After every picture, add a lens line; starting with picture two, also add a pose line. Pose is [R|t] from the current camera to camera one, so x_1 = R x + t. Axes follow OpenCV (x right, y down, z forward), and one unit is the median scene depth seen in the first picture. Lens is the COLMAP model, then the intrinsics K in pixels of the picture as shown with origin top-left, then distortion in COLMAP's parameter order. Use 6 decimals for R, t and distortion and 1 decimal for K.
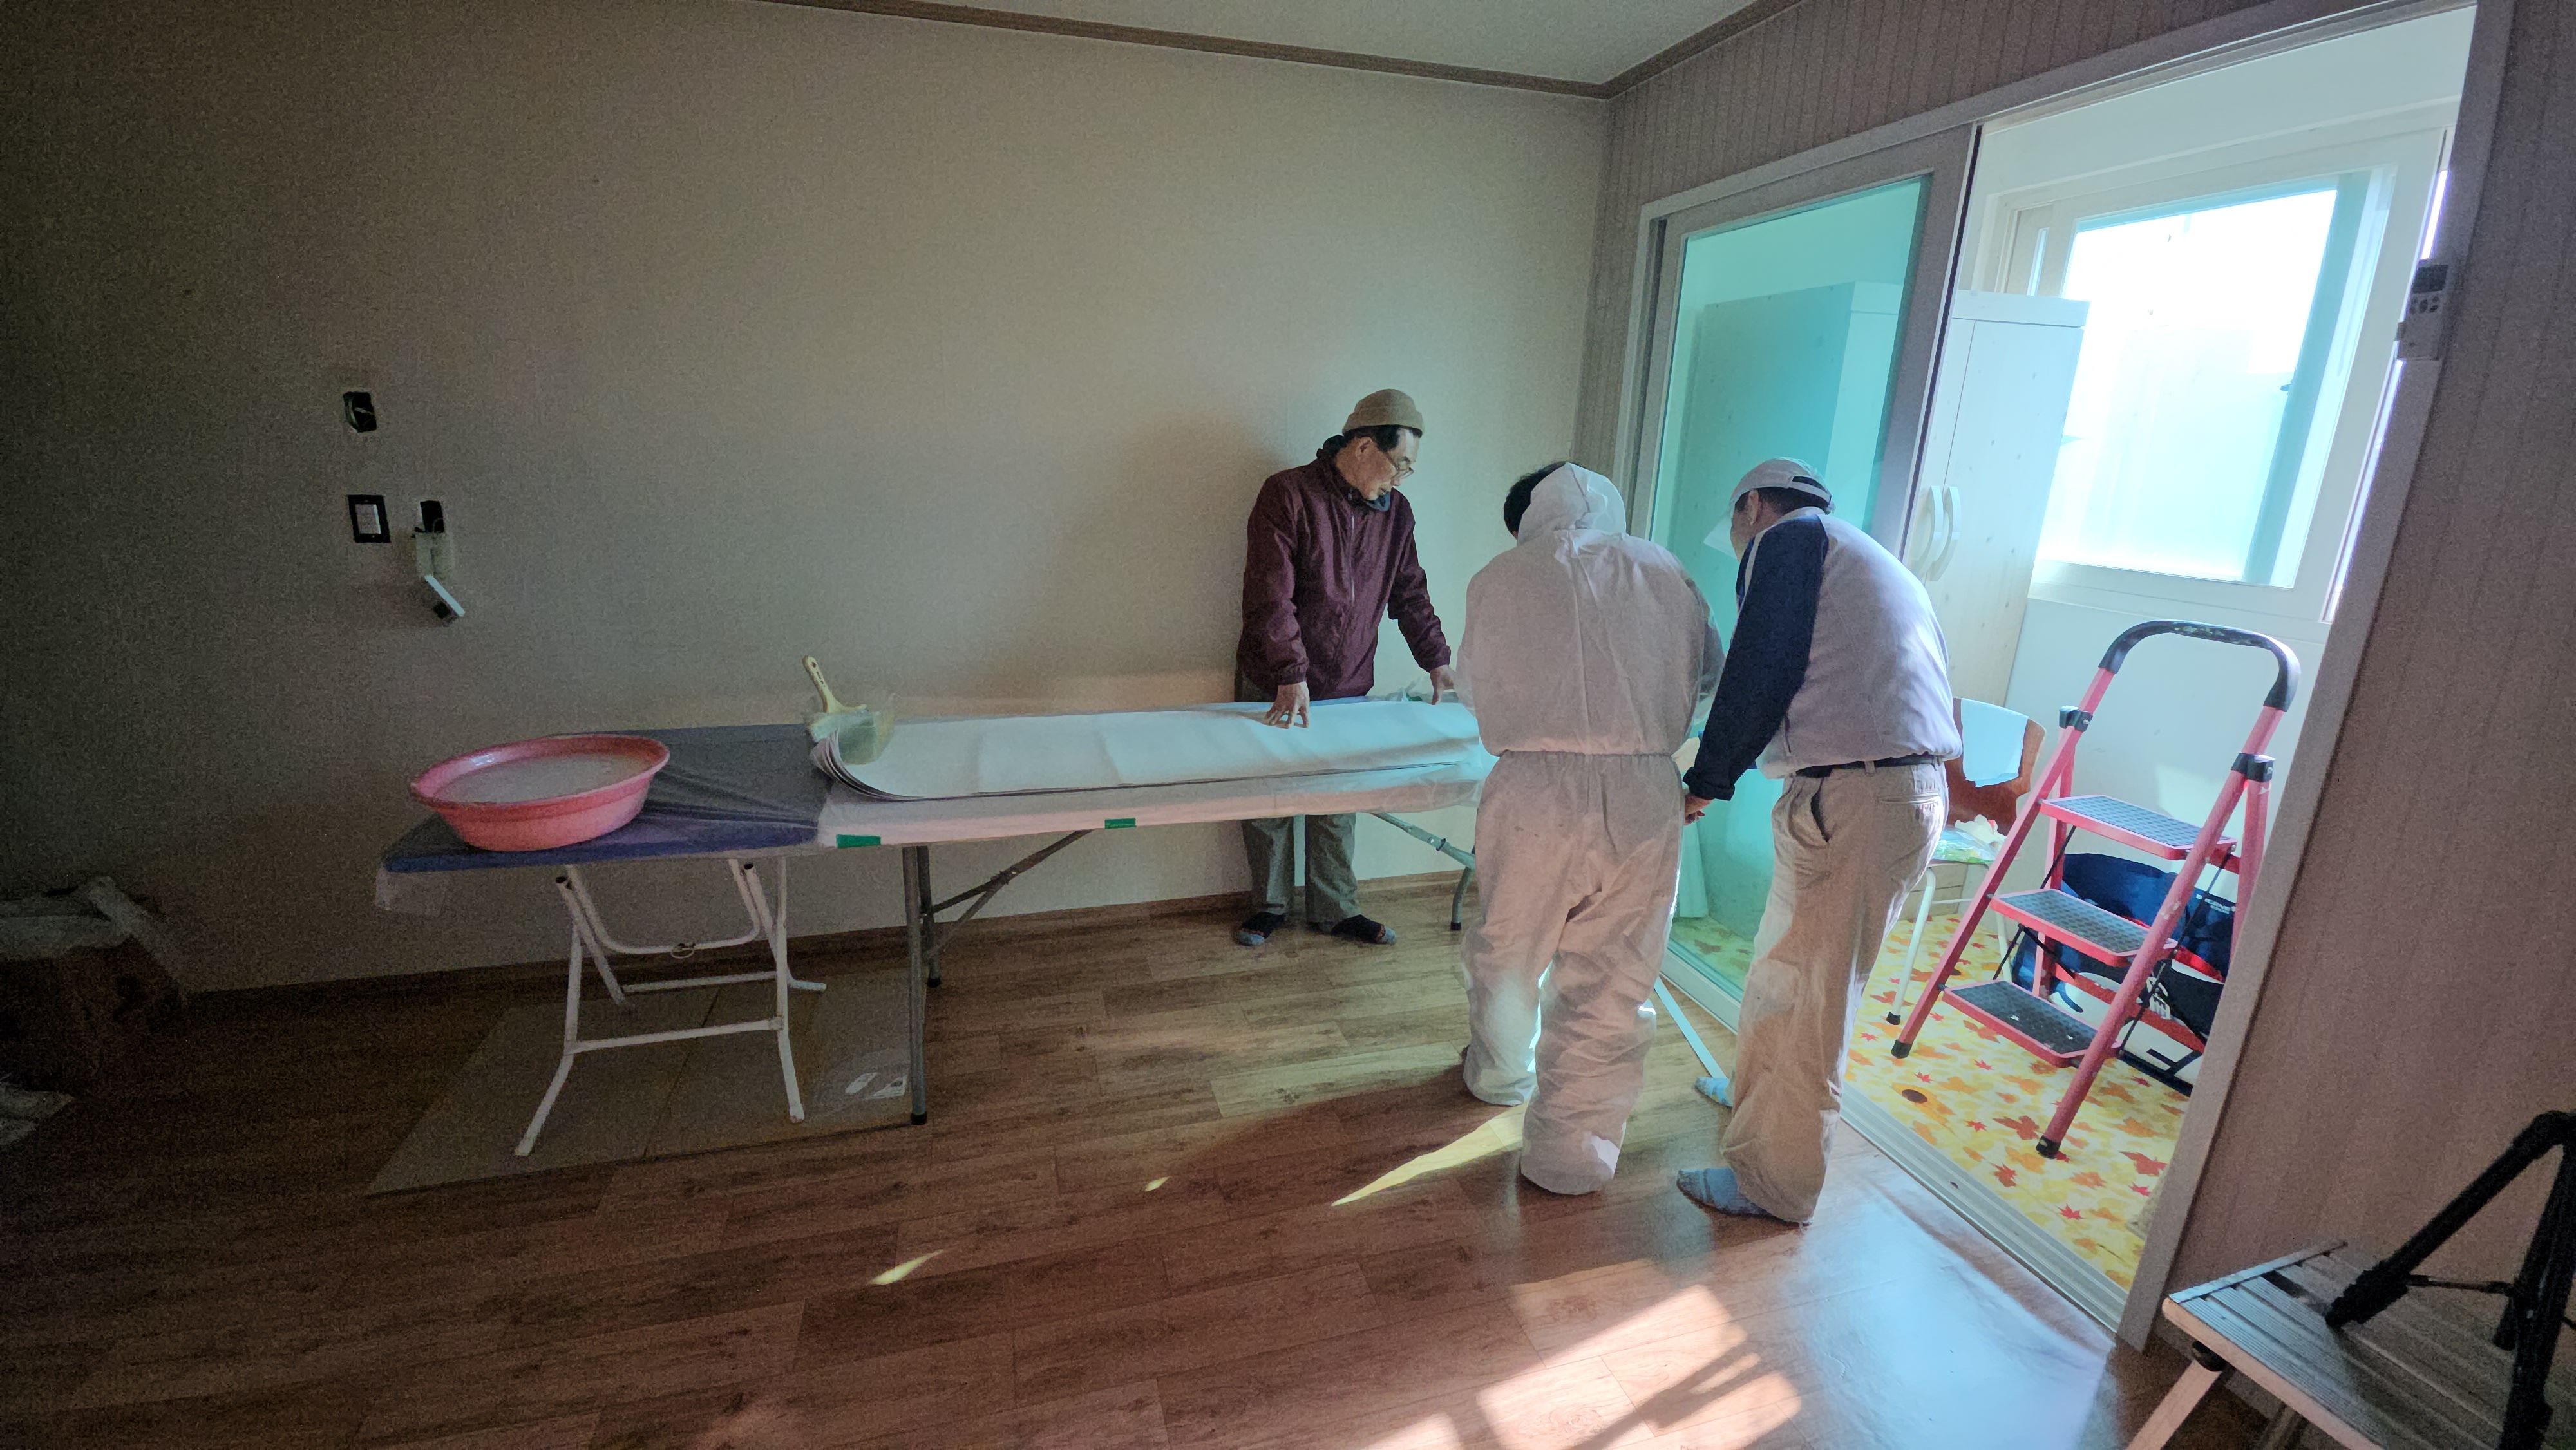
lens RADIAL K [[1028.7, 0, 1280.7], [0, 1028.7, 723.0], [0, 0, 1]] dist [0.000484, -0.000507]
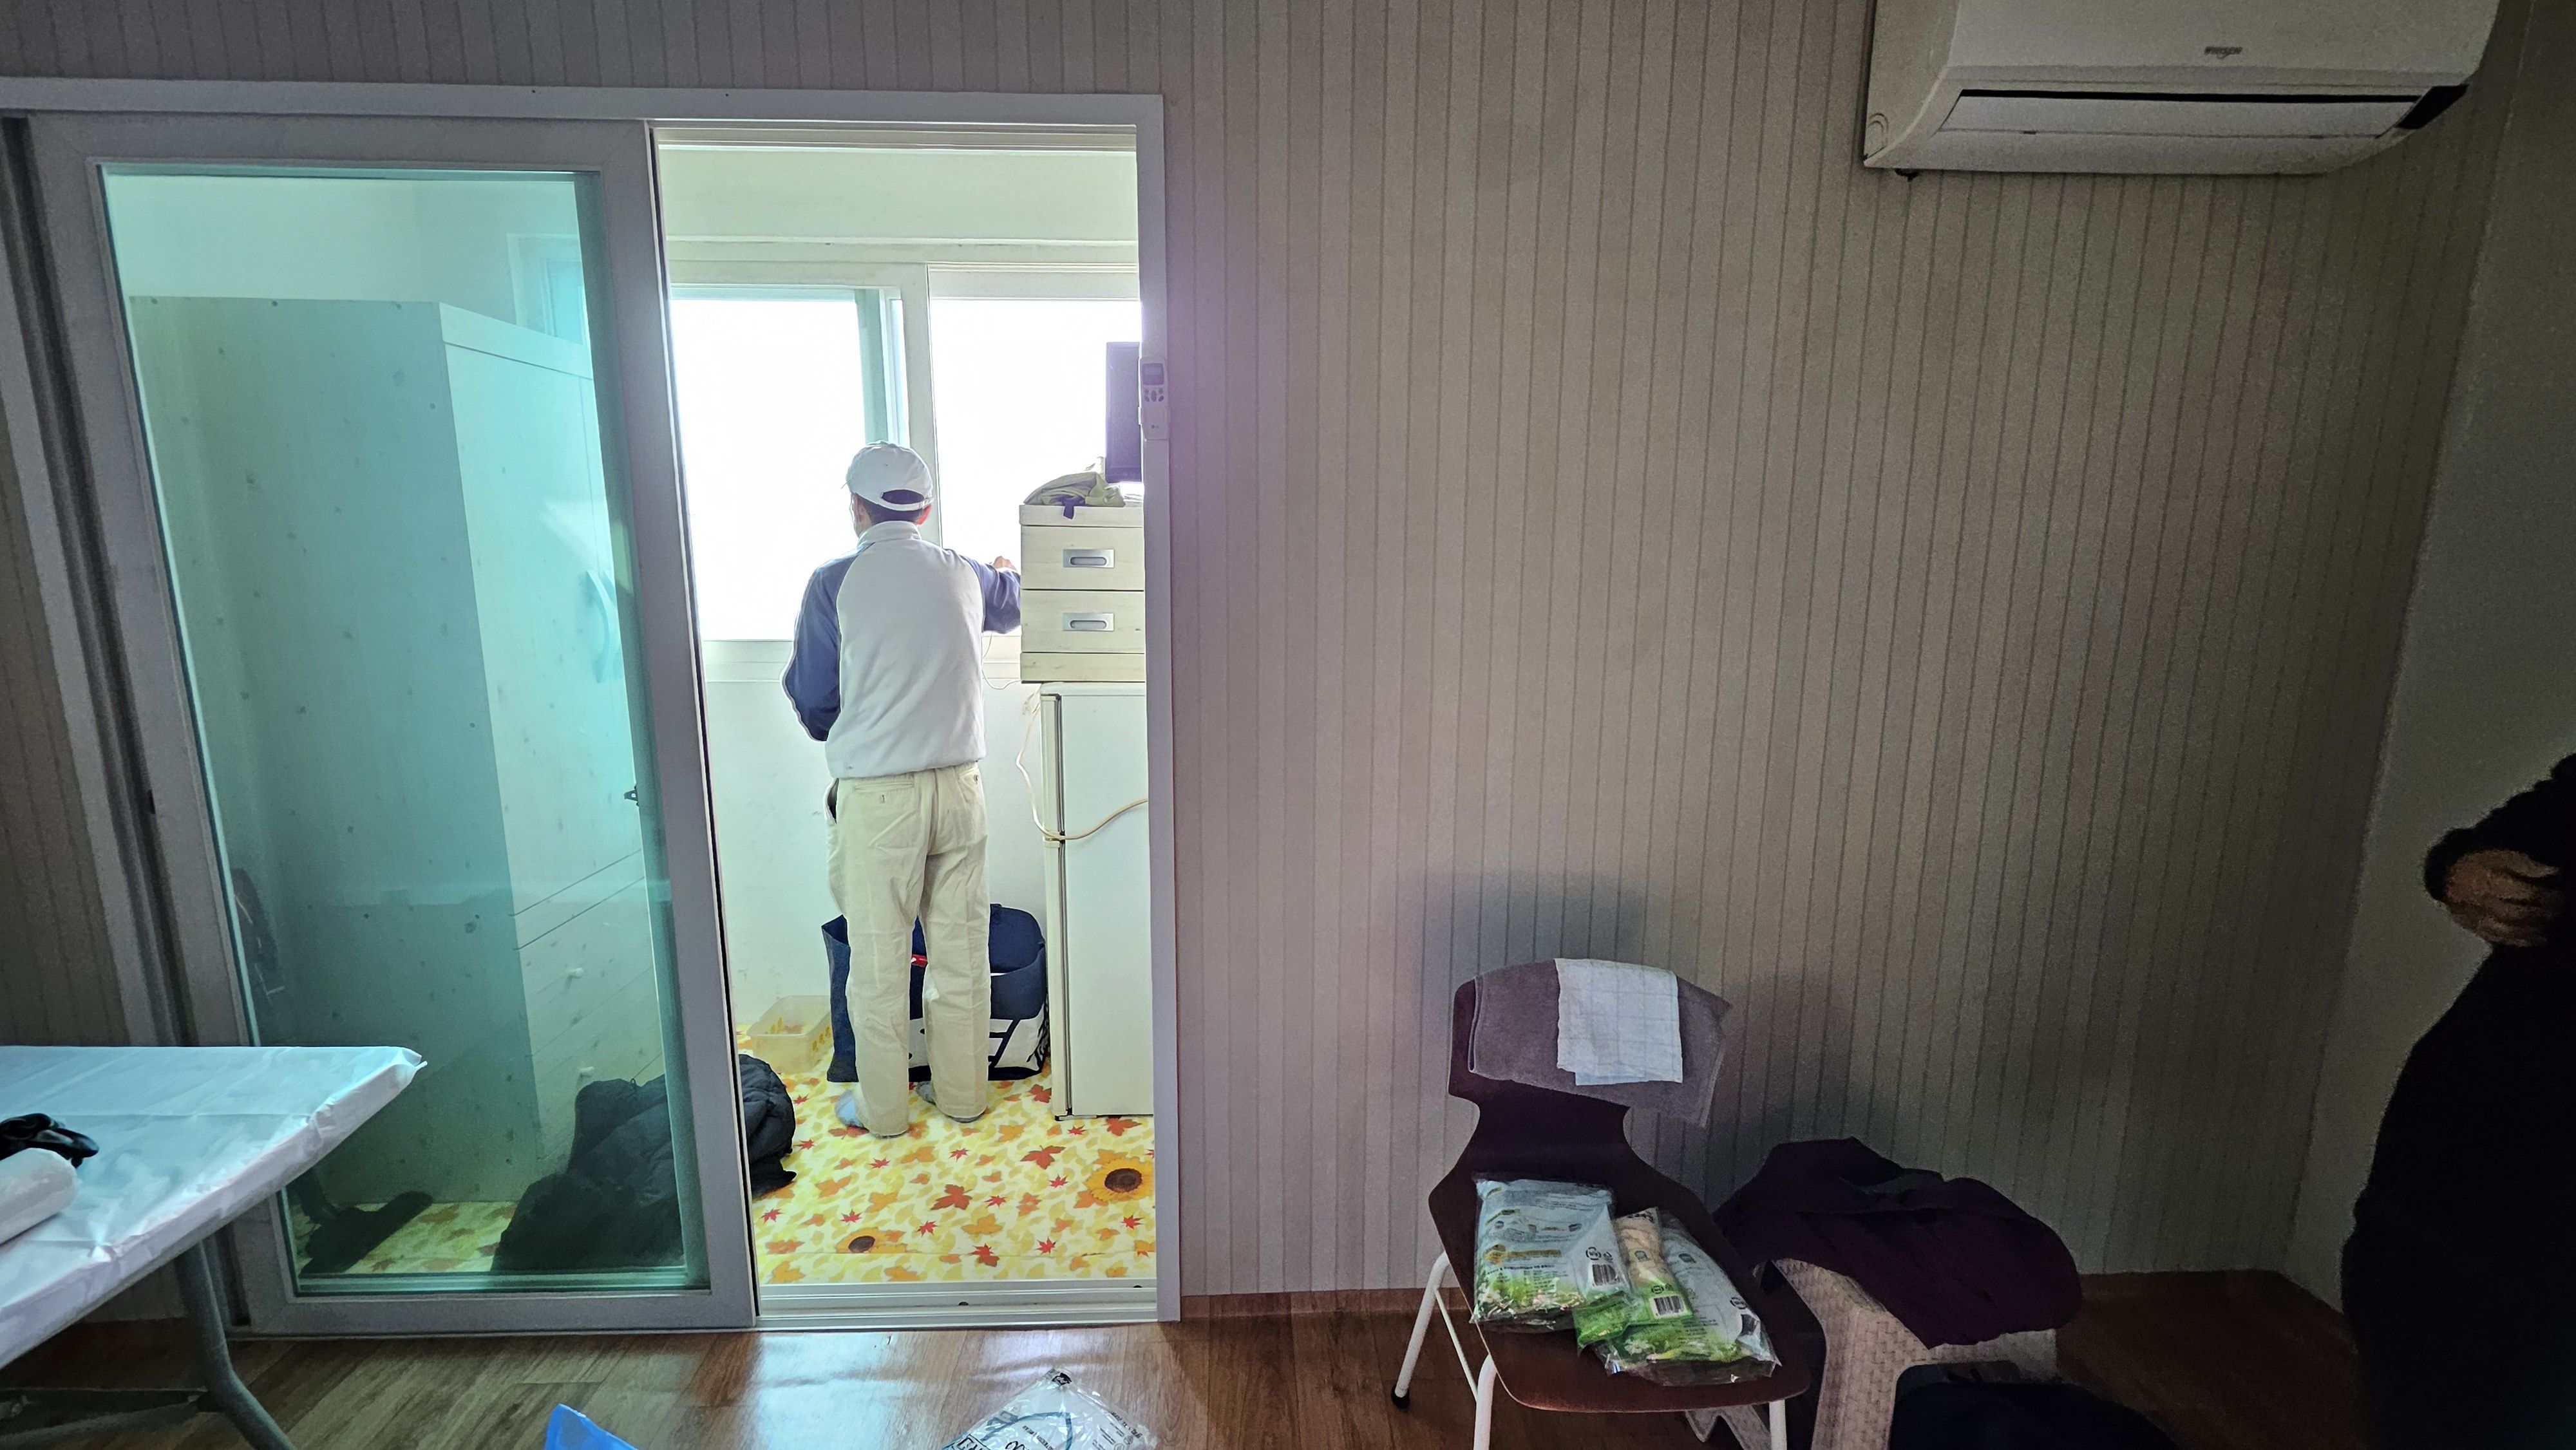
lens RADIAL K [[1028.7, 0, 1224.4], [0, 1028.7, 731.3], [0, 0, 1]] dist [0.000484, -0.000507]
pose [[0.256022, -0.198661, 0.946037, -0.058897], [0.264110, 0.955795, 0.129235, -0.099436], [-0.929892, 0.216771, 0.297173, 0.391826]]
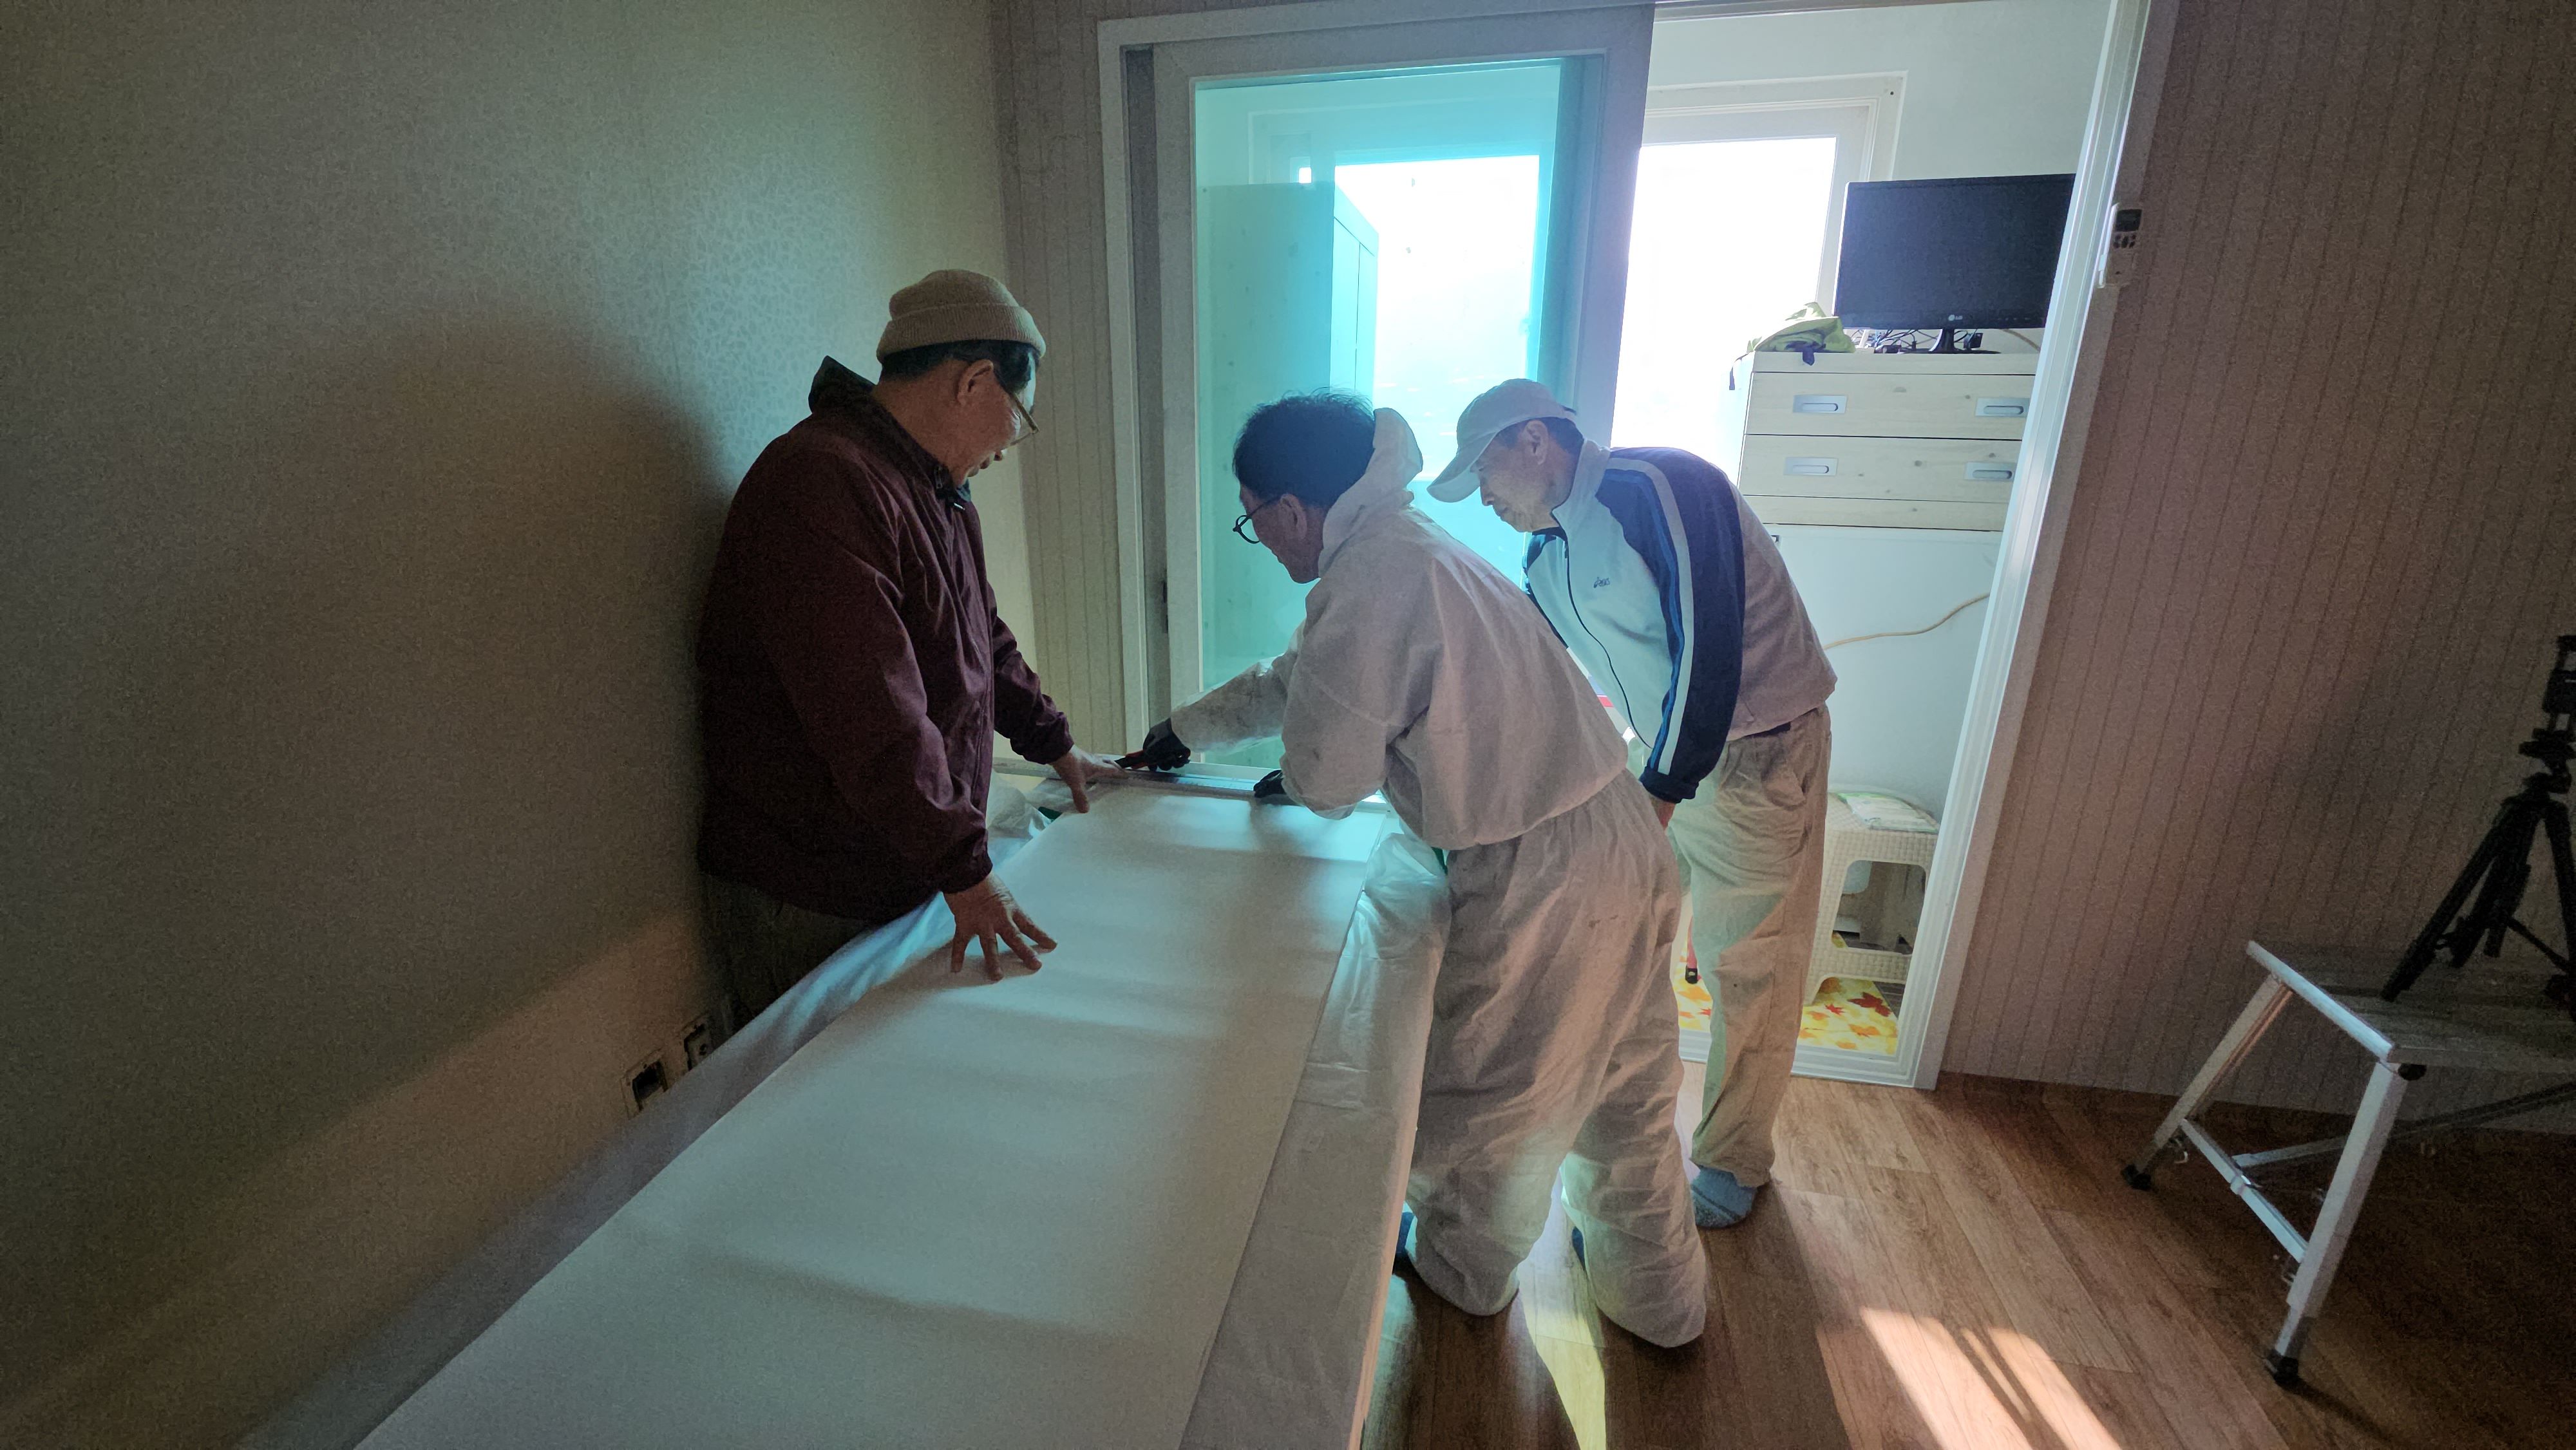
lens RADIAL K [[1028.7, 0, 1277.0], [0, 1028.7, 718.4], [0, 0, 1]] dist [0.000484, -0.000507]
pose [[0.484120, -0.286394, 0.826805, -0.373503], [0.250036, 0.950797, 0.182939, -0.203282], [-0.838517, 0.118167, 0.531908, 0.761927]]
